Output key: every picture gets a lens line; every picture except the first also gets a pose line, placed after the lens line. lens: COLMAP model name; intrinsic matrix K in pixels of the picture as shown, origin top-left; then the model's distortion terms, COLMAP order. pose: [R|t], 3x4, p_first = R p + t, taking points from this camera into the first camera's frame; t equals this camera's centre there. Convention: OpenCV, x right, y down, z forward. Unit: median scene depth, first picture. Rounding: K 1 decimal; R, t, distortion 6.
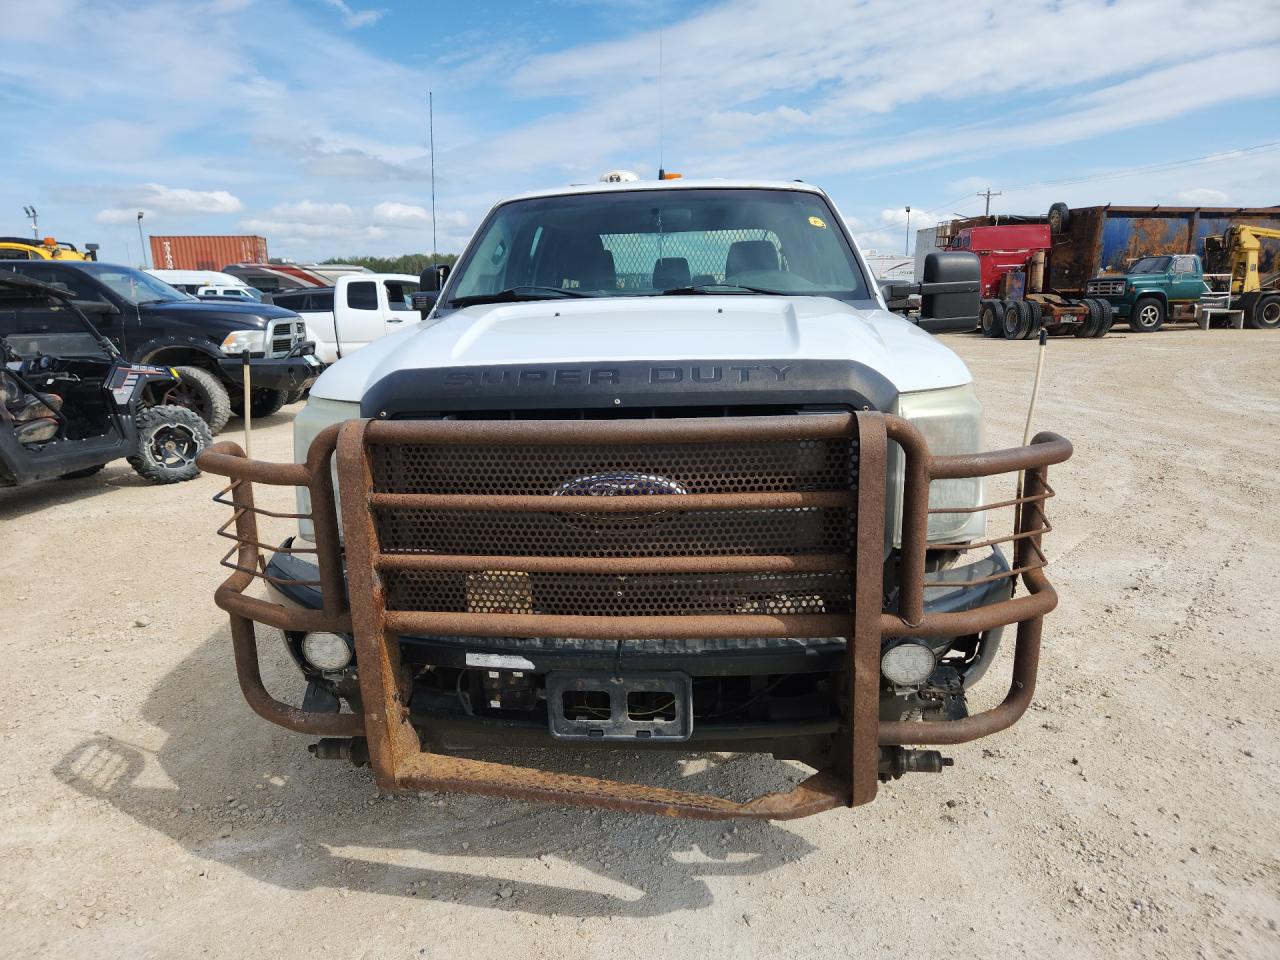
lens RADIAL K [[853.3, 0, 635.2], [0, 853.3, 479.7], [0, 0, 1]] dist [0.067700, -0.064504]
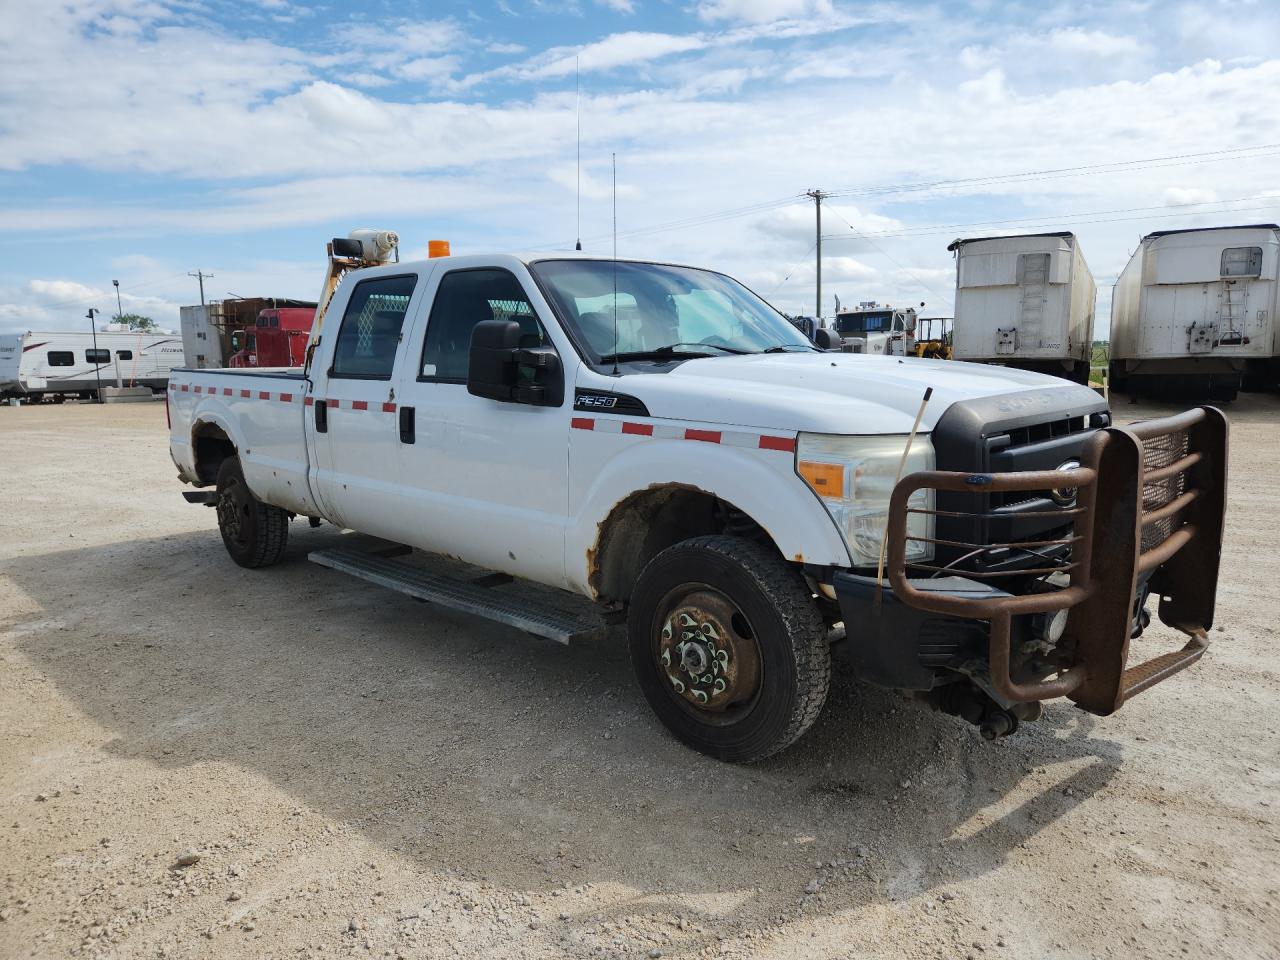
lens RADIAL K [[842.7, 0, 643.2], [0, 842.7, 490.3], [0, 0, 1]] dist [0.073877, -0.062168]
pose [[0.636868, -0.106482, 0.763584, -1.372254], [0.166061, 0.986115, -0.000989, -0.072738], [-0.752876, 0.127431, 0.645708, 0.532929]]
